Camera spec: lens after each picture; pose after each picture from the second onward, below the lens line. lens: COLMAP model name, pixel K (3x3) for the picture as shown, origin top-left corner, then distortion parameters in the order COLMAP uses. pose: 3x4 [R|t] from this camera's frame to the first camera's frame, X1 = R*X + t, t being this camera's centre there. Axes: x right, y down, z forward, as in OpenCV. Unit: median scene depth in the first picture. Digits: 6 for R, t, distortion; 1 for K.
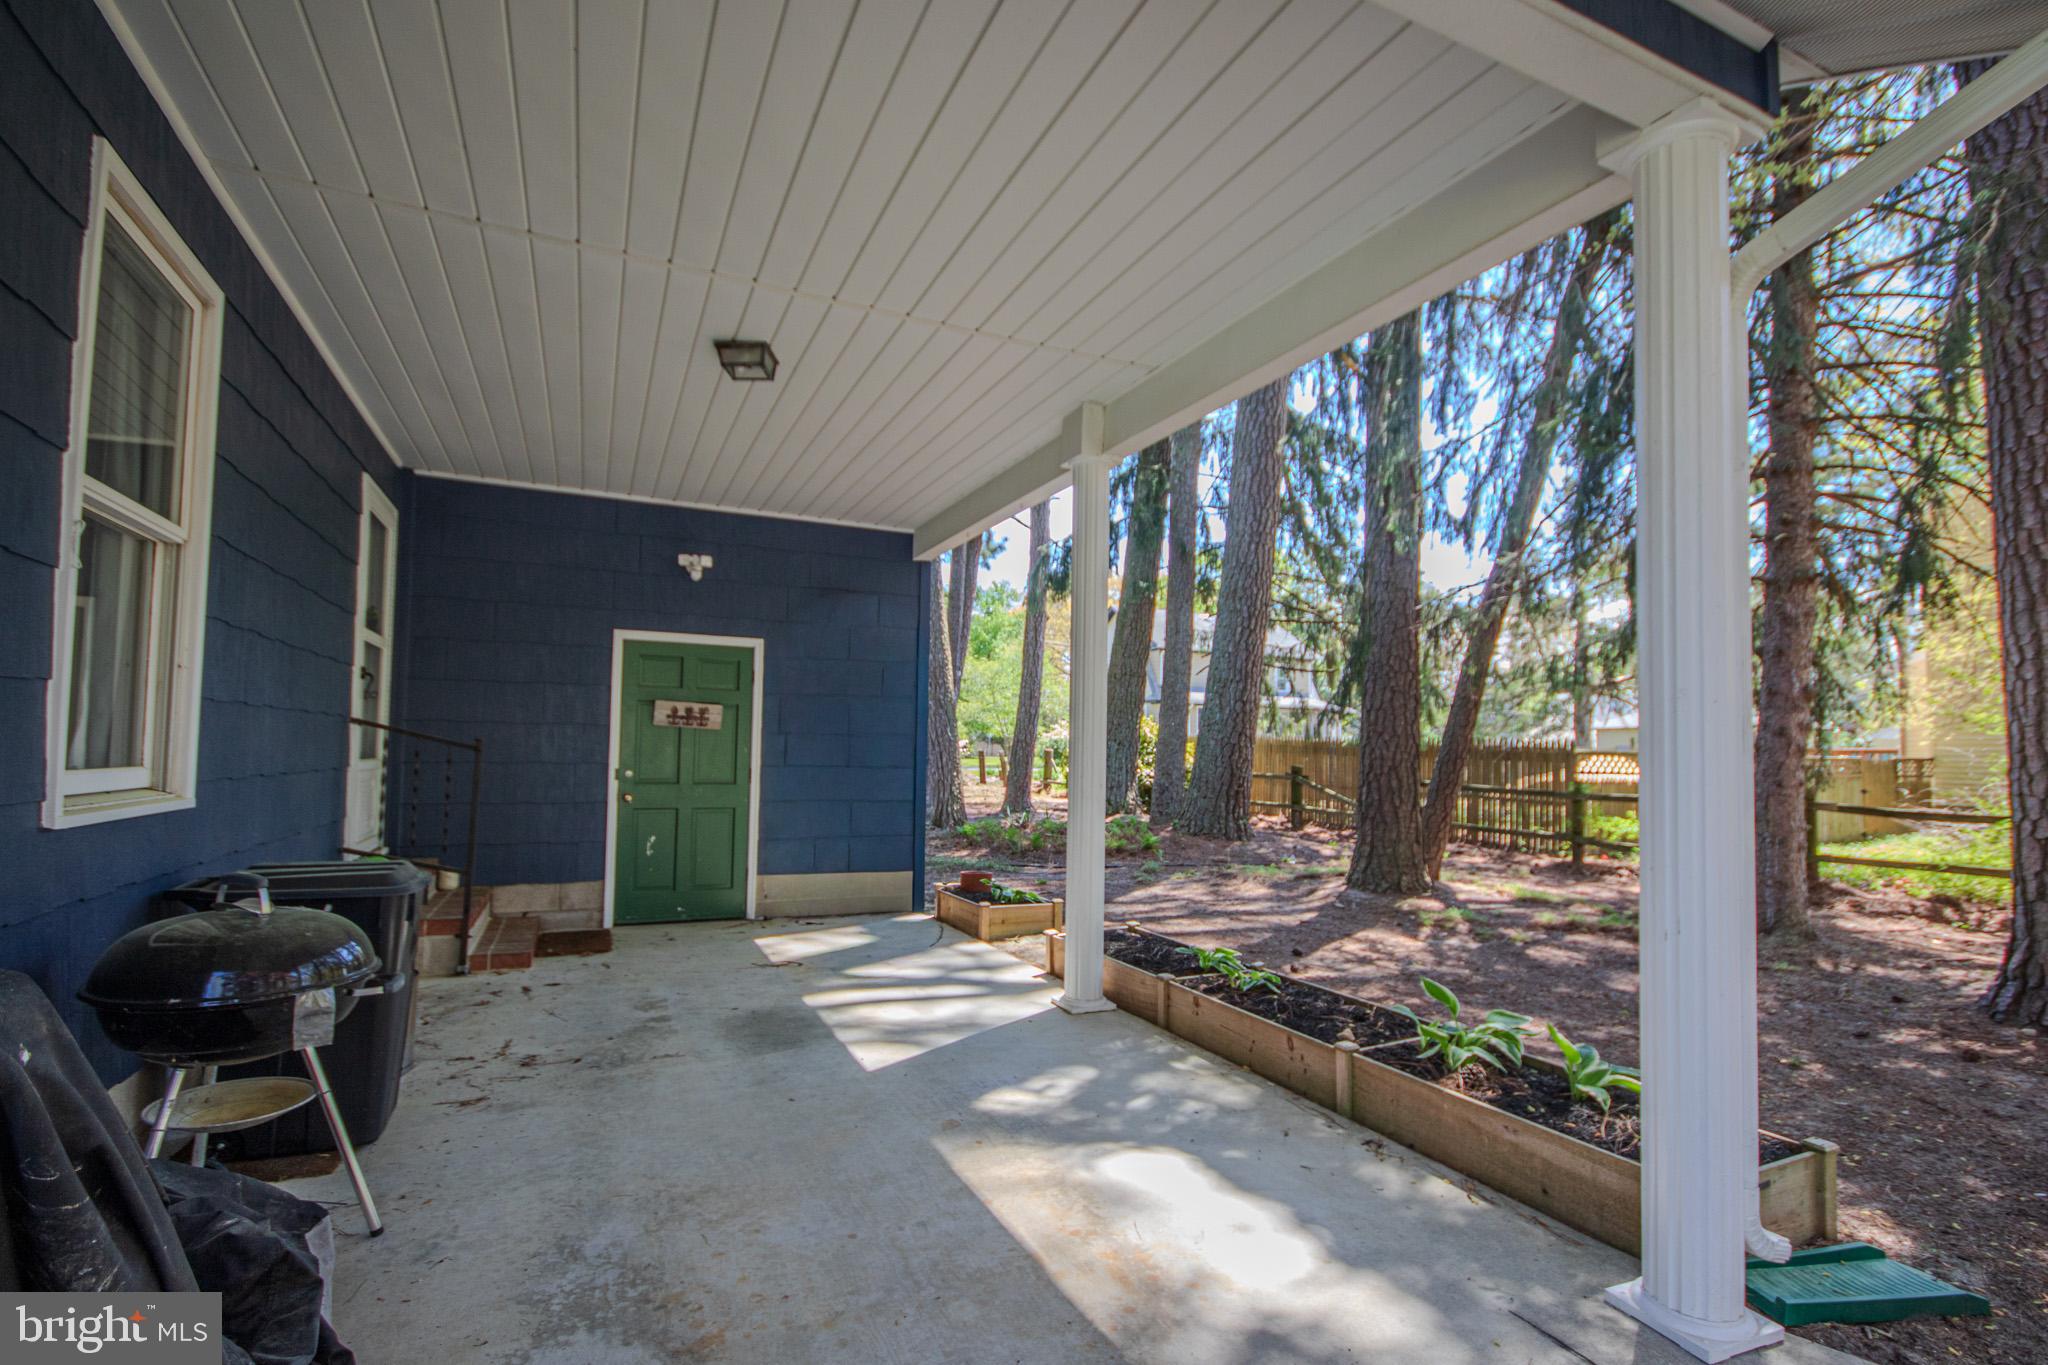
lens RADIAL K [[956.3, 0, 1030.0], [0, 956.3, 710.5], [0, 0, 1]] dist [0.007904, -0.009730]
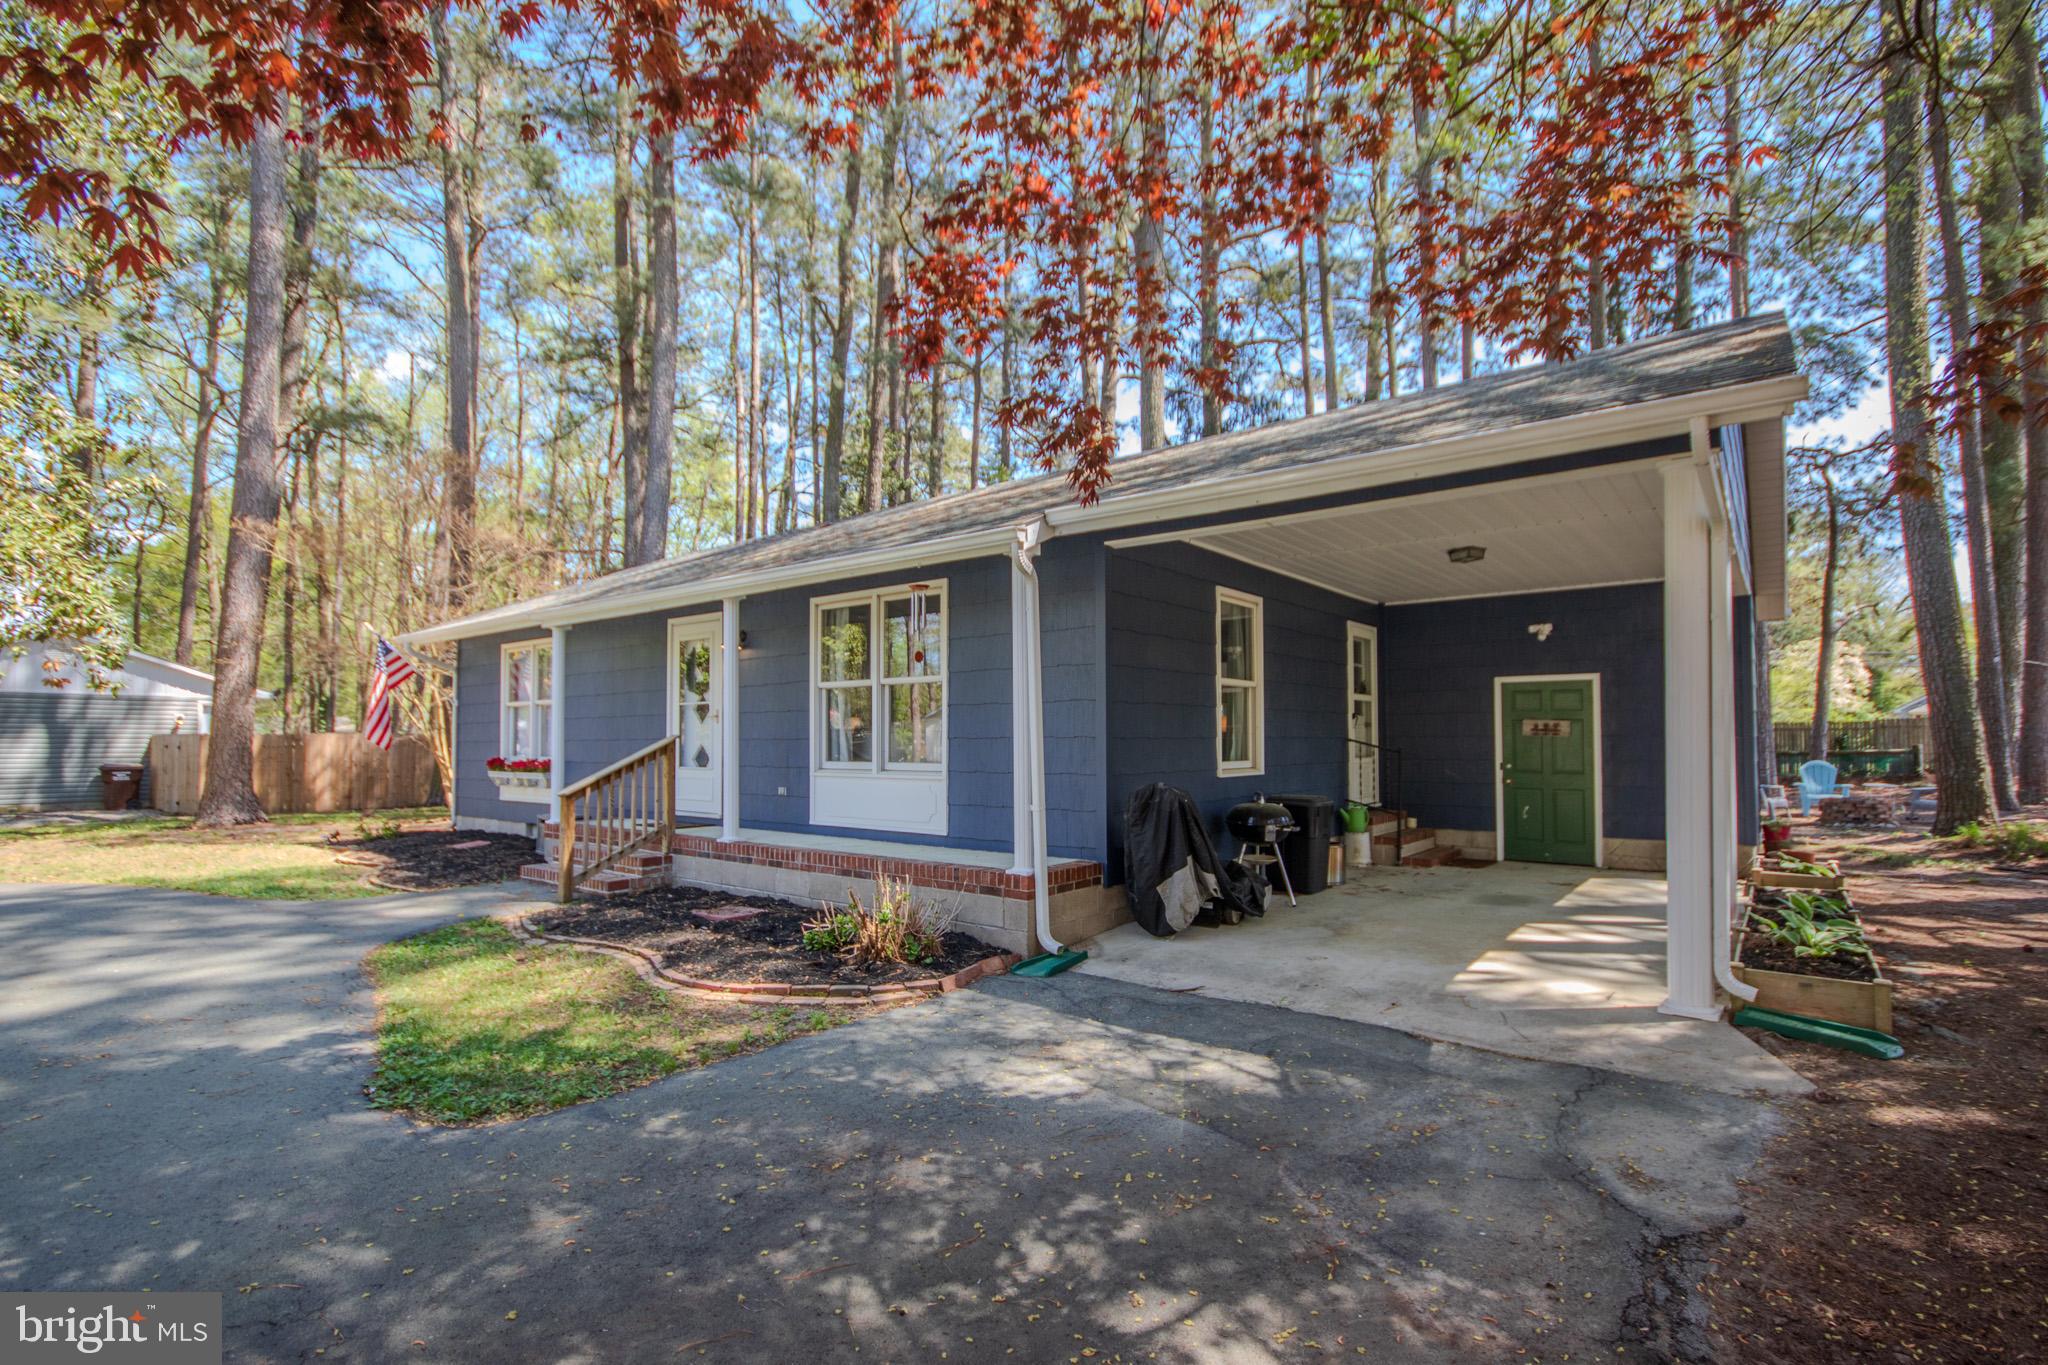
lens RADIAL K [[956.3, 0, 1030.0], [0, 956.3, 710.5], [0, 0, 1]] dist [0.007904, -0.009730]
pose [[0.455718, -0.046684, -0.888899, 0.649303], [0.048433, 0.998445, -0.027607, -0.022094], [0.888805, -0.030471, 0.457271, -0.445113]]
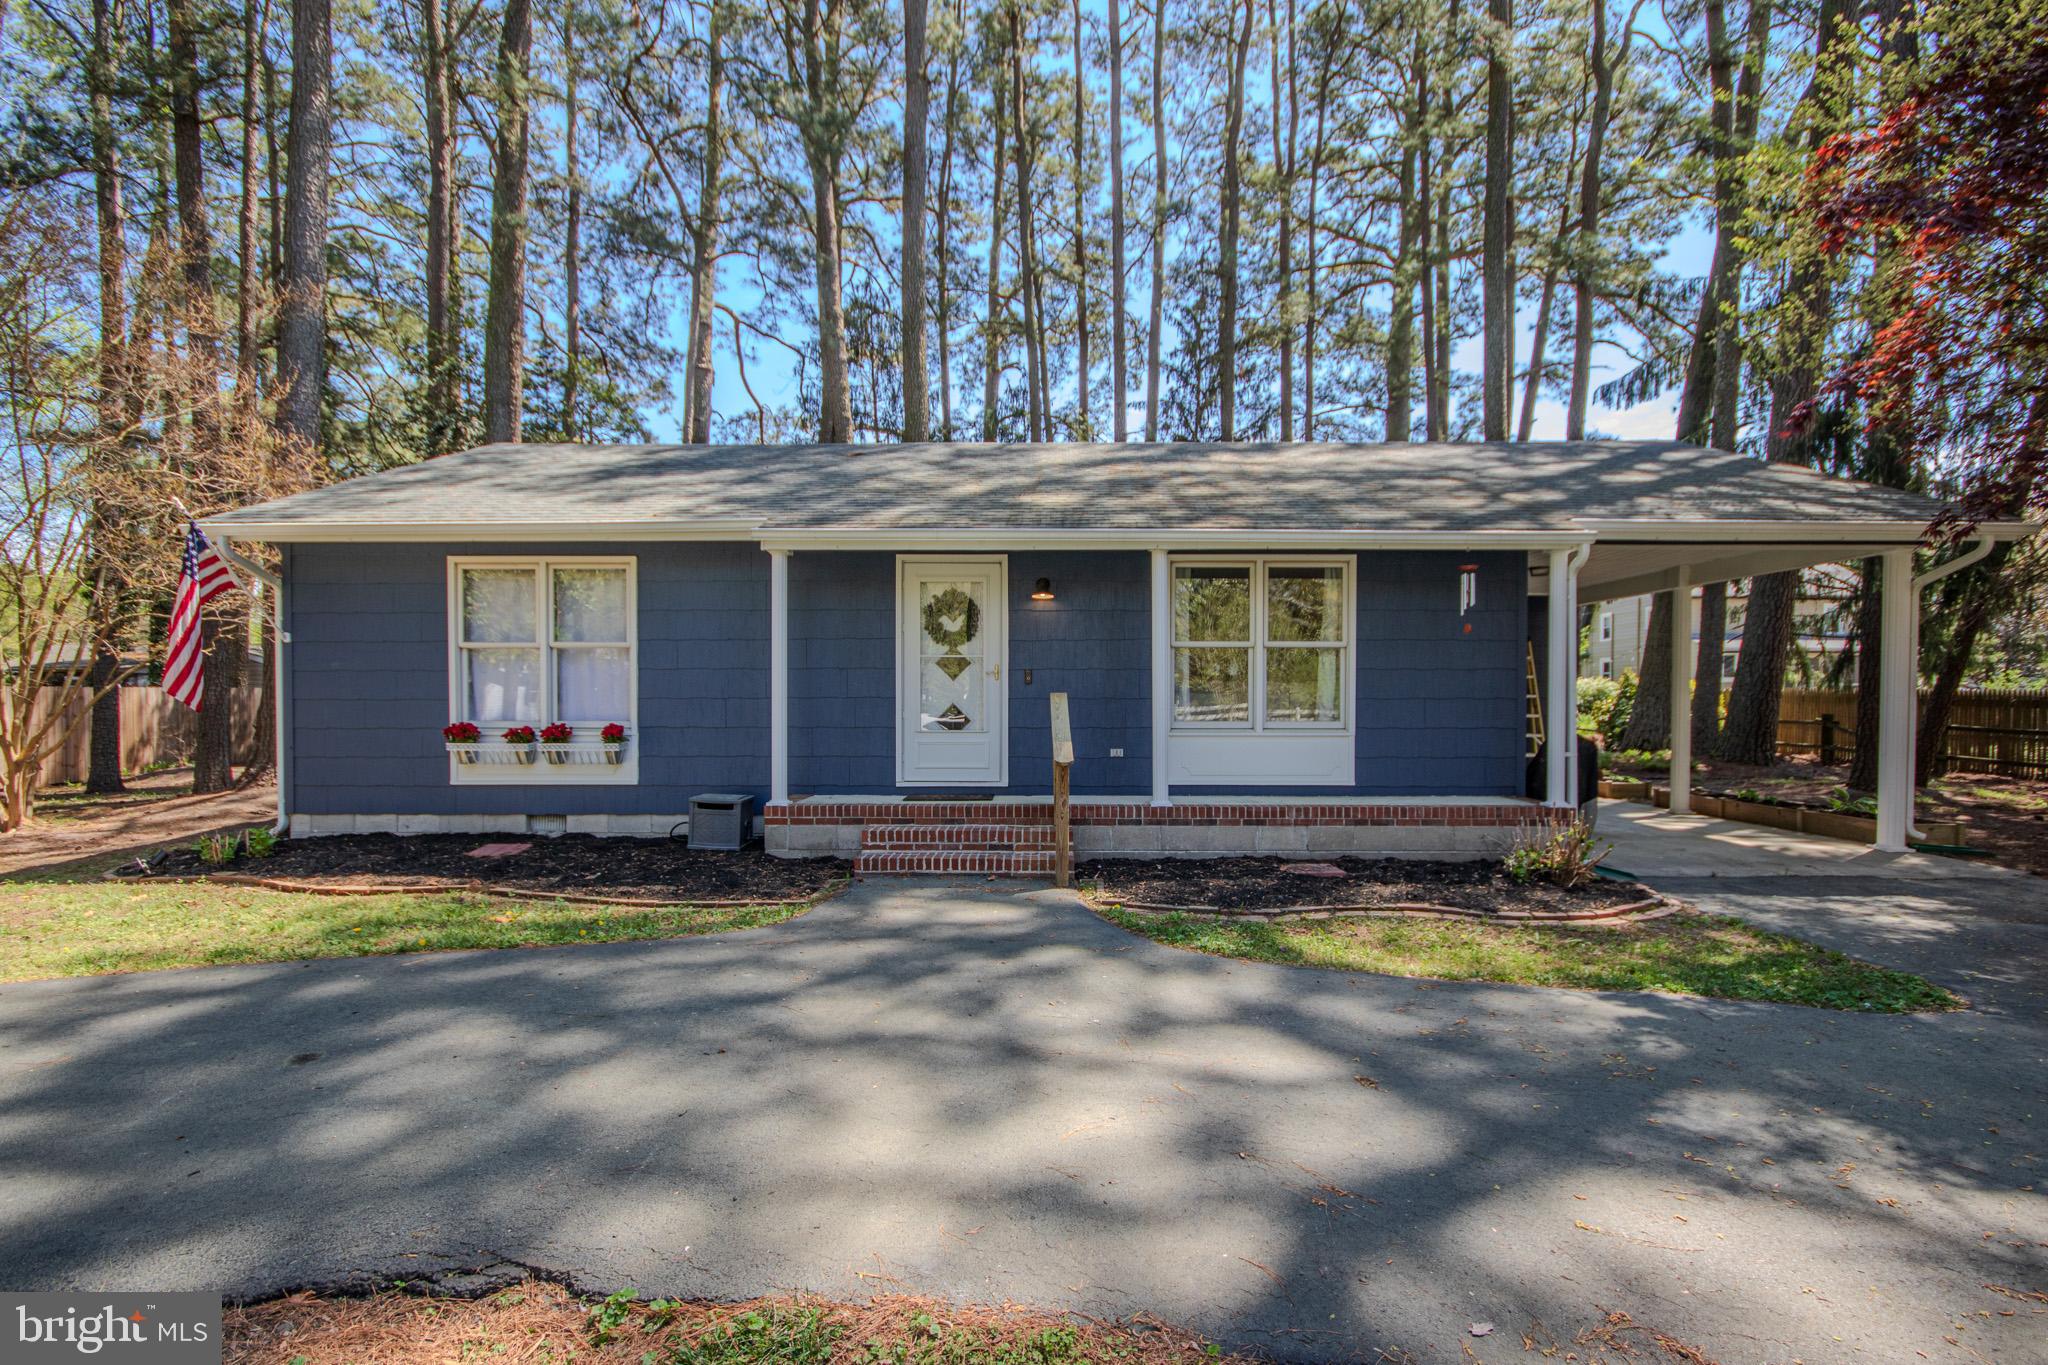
lens RADIAL K [[948.3, 0, 1061.5], [0, 948.3, 712.4], [0, 0, 1]] dist [0.007842, 0.000214]
pose [[0.909198, -0.008274, -0.416282, -0.271650], [0.030876, 0.998390, 0.047592, -0.083179], [0.415218, -0.056123, 0.907989, -1.361288]]
